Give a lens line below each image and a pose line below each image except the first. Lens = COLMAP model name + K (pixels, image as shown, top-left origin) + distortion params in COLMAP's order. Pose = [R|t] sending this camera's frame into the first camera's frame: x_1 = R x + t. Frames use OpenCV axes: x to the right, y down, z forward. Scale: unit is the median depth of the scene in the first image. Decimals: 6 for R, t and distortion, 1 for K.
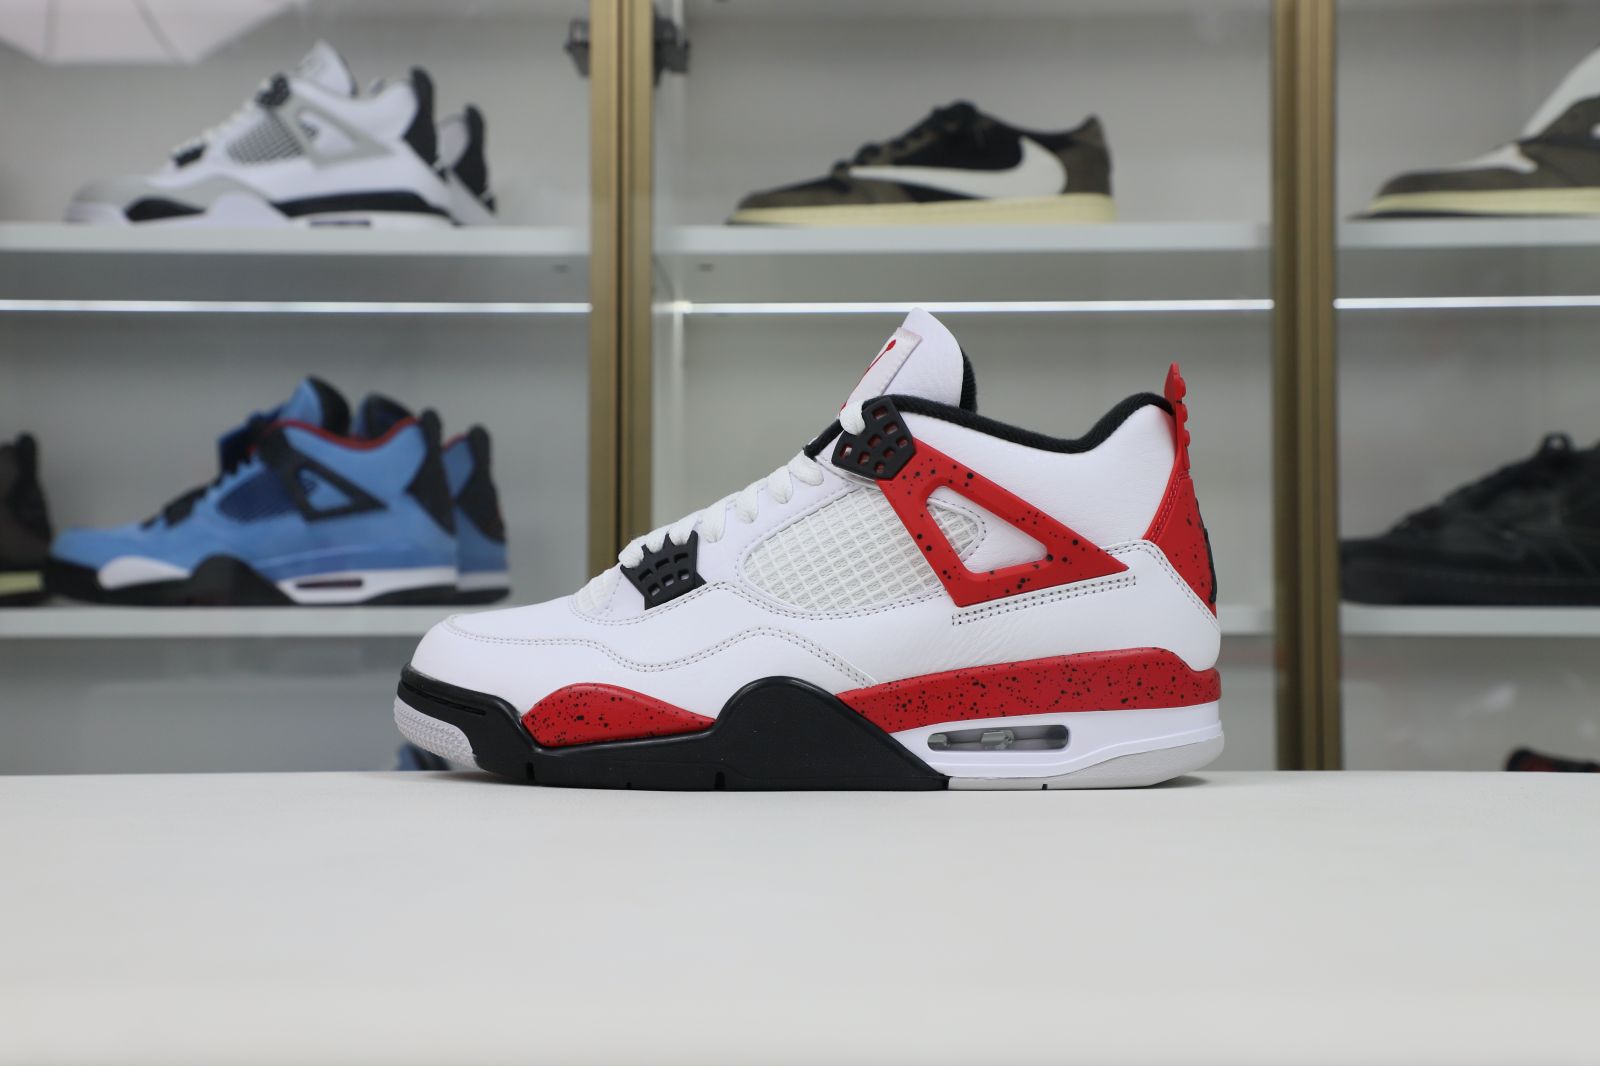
lens RADIAL K [[1856.3, 0, 792.5], [0, 1856.3, 528.7], [0, 0, 1]] dist [0.051172, 0.000000]
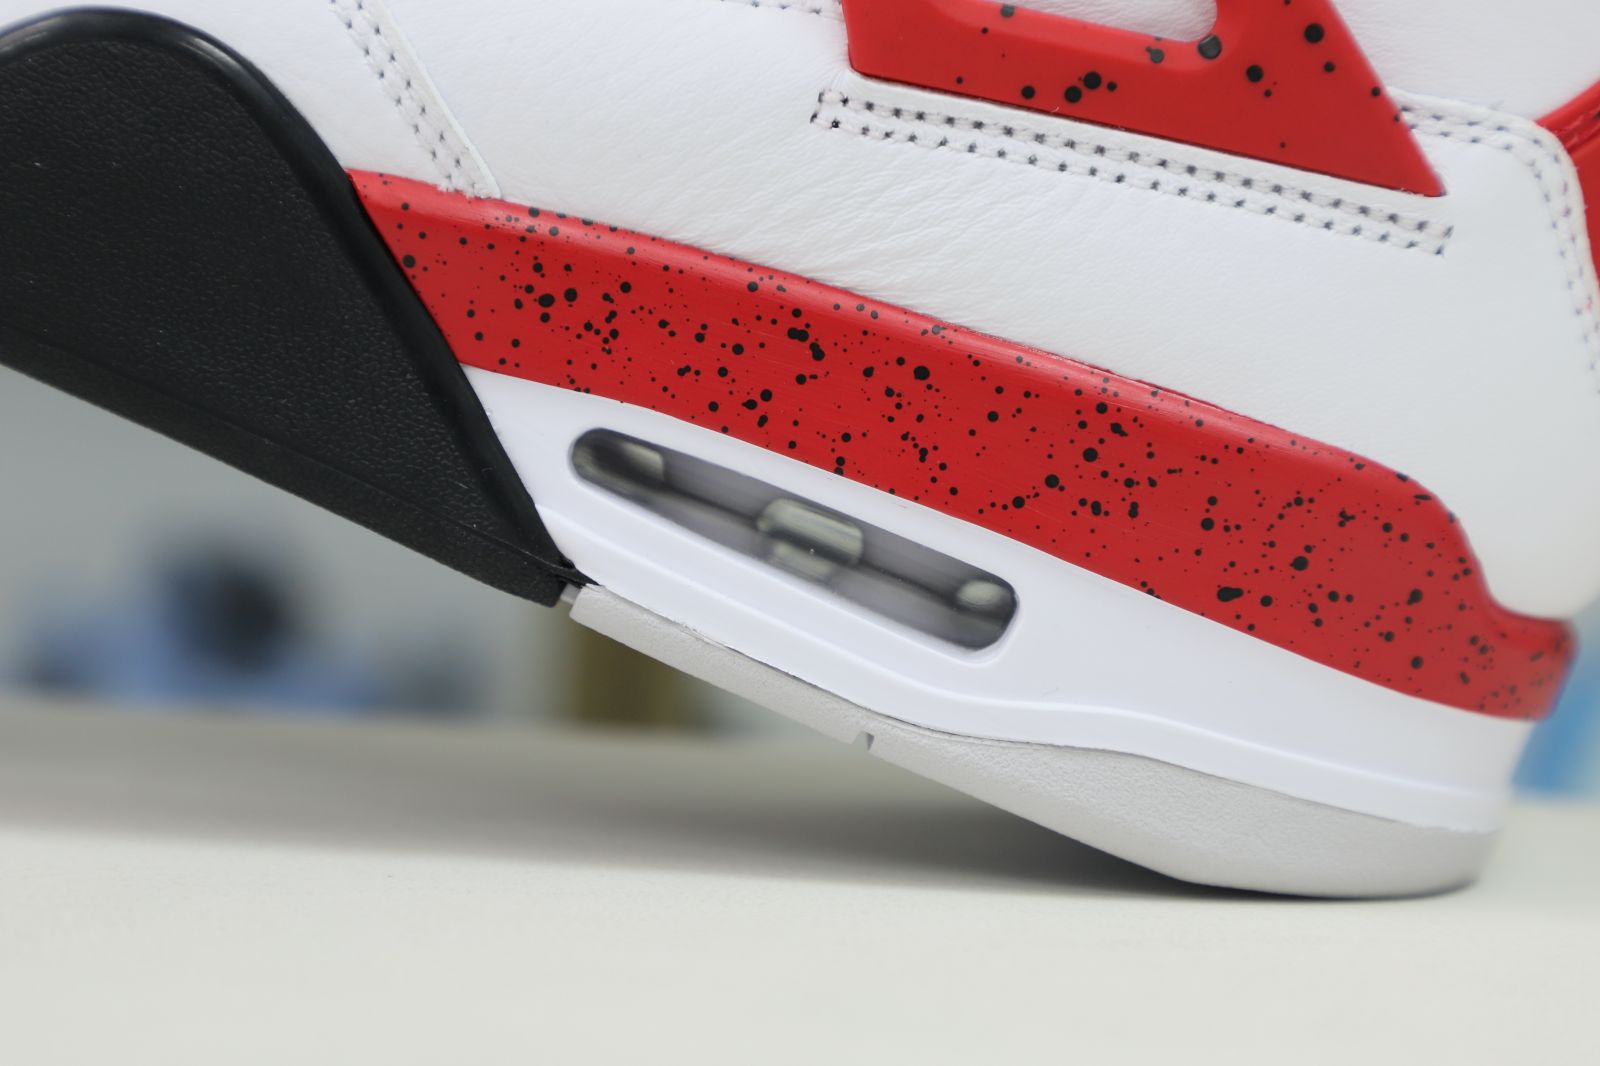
lens RADIAL K [[3998.6, 0, 791.8], [0, 3998.6, 533.6], [0, 0, 1]] dist [0.307247, 0.000000]
pose [[0.909075, 0.416504, 0.010397, 0.100639], [-0.413015, 0.897618, 0.153949, 0.013566], [0.054787, -0.144245, 0.988024, 0.351275]]
